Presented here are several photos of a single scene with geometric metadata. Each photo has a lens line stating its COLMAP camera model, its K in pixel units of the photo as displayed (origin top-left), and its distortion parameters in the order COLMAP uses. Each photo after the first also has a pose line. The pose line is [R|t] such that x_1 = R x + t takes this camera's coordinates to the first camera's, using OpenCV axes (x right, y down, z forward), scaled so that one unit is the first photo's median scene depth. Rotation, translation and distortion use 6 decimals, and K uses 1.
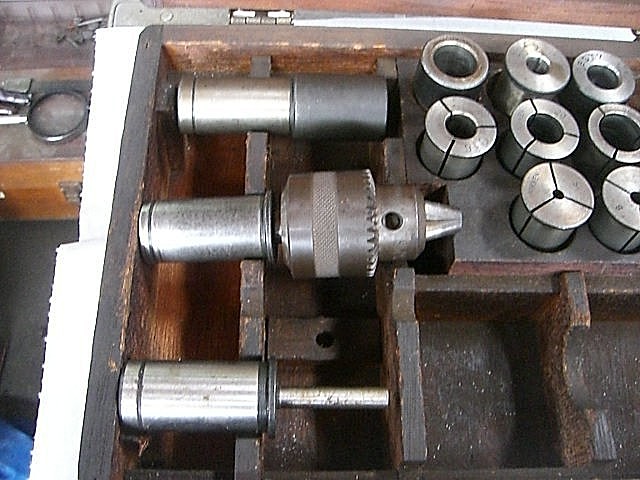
lens RADIAL K [[695.4, 0, 320.0], [0, 695.4, 240.0], [0, 0, 1]] dist [-0.241238, 0.285758]
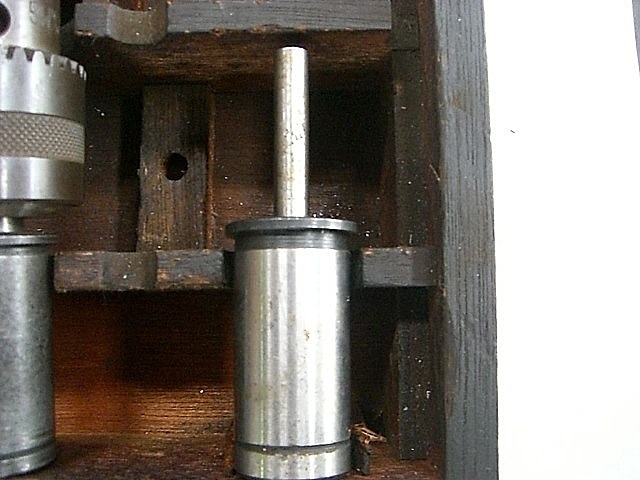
lens RADIAL K [[695.4, 0, 320.0], [0, 695.4, 240.0], [0, 0, 1]] dist [-0.241238, 0.285758]
pose [[-0.004998, -0.999356, 0.035535, -0.089441], [0.884664, 0.012147, 0.466071, -0.037363], [-0.466202, 0.033766, 0.884033, 0.383135]]
